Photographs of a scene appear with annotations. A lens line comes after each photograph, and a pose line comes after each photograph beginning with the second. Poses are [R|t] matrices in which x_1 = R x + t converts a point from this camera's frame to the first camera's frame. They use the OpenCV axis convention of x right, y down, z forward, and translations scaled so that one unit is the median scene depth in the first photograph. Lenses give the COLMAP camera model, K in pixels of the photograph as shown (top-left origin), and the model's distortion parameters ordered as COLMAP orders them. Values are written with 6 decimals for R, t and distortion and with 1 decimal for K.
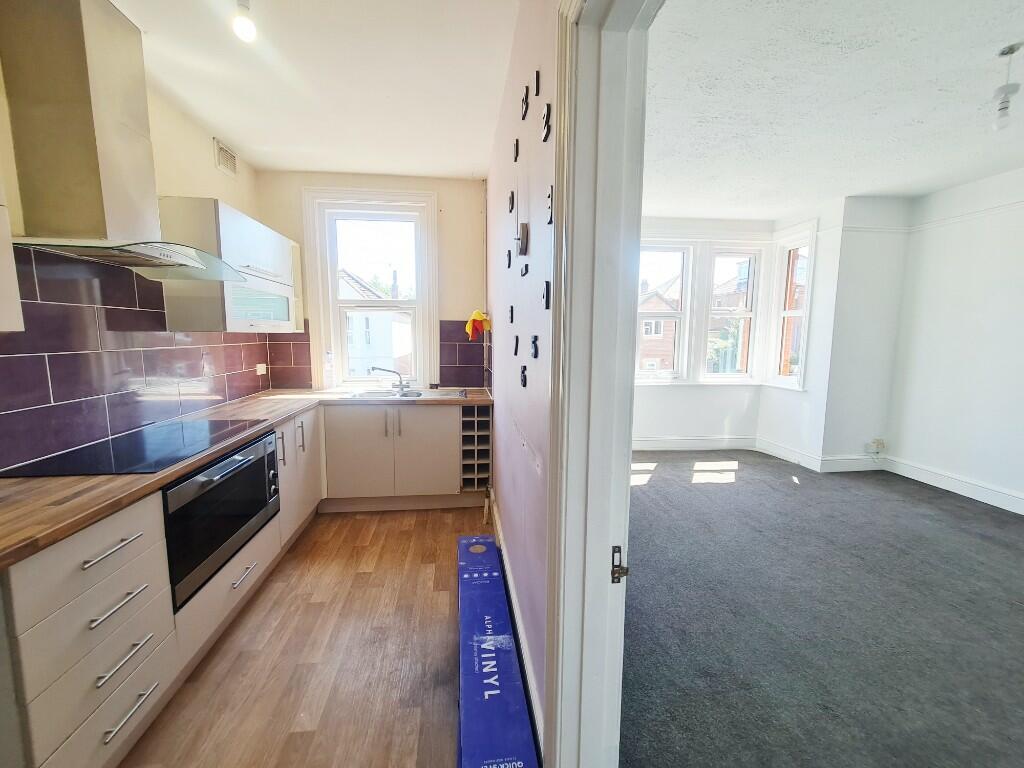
lens RADIAL K [[411.1, 0, 511.1], [0, 411.1, 385.3], [0, 0, 1]] dist [-0.004544, 0.002658]
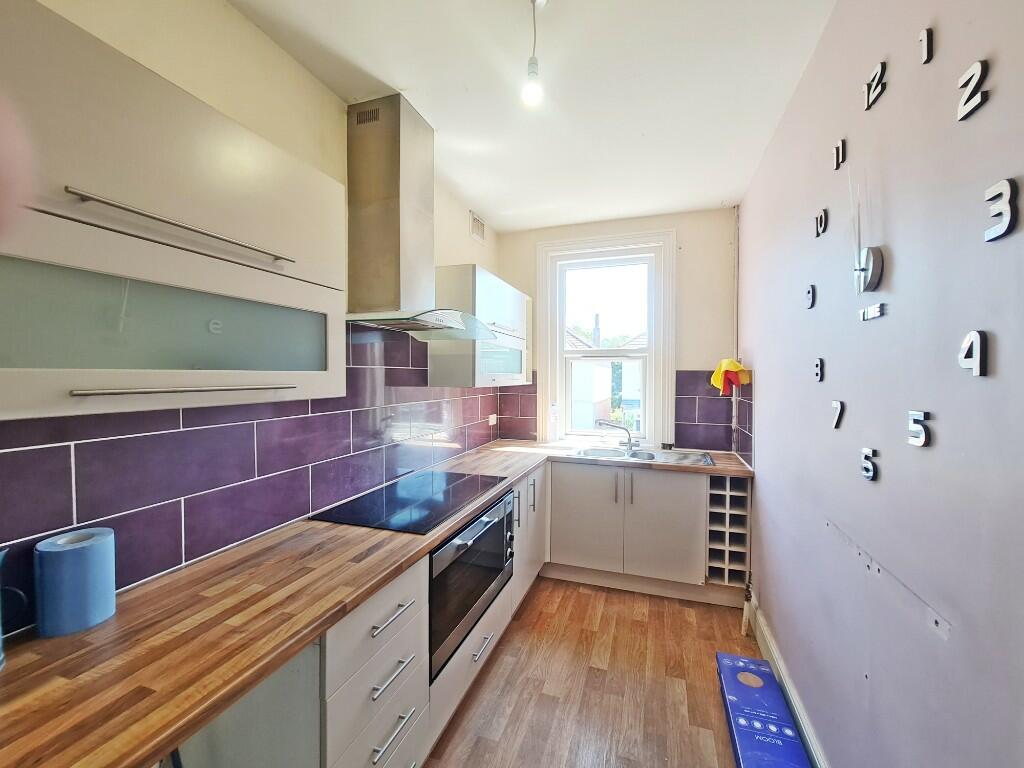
lens RADIAL K [[411.1, 0, 503.4], [0, 411.1, 381.0], [0, 0, 1]] dist [-0.004544, 0.002658]
pose [[0.905699, 0.004971, -0.423893, -0.173099], [-0.047018, 0.994940, -0.088792, -0.052977], [0.421306, 0.100349, 0.901350, 0.086659]]
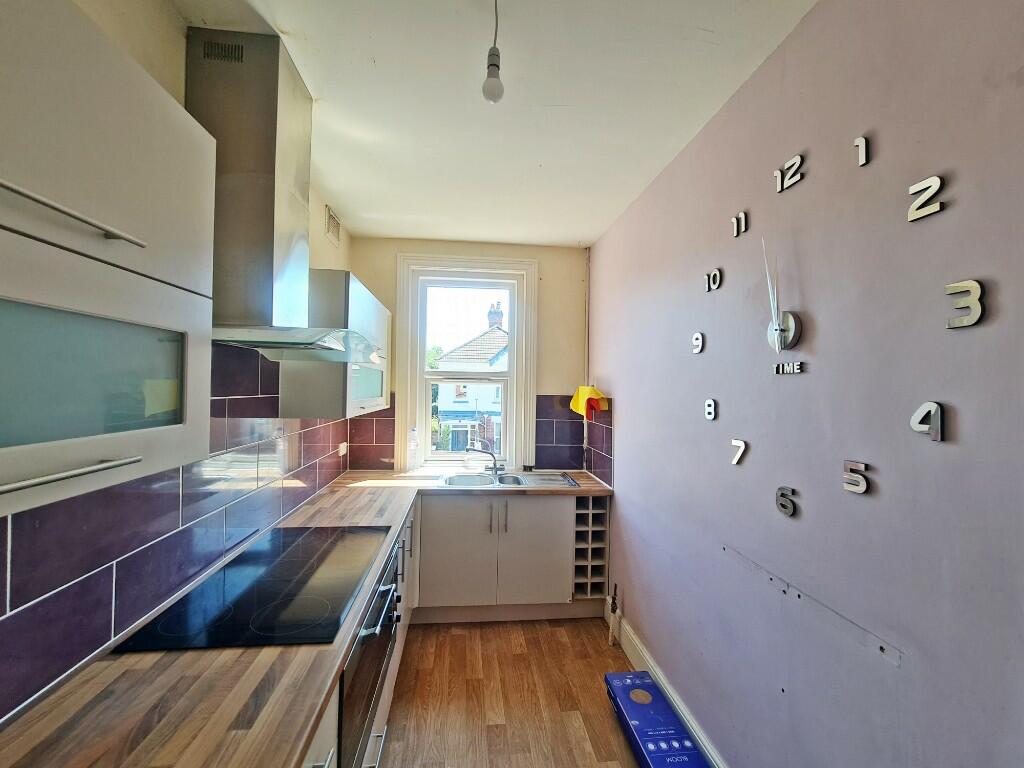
lens RADIAL K [[411.1, 0, 502.3], [0, 411.1, 384.8], [0, 0, 1]] dist [-0.004544, 0.002658]
pose [[0.999799, 0.010738, -0.016936, -0.312440], [-0.012757, 0.992202, -0.123982, -0.088353], [0.015472, 0.124173, 0.992140, 0.129057]]
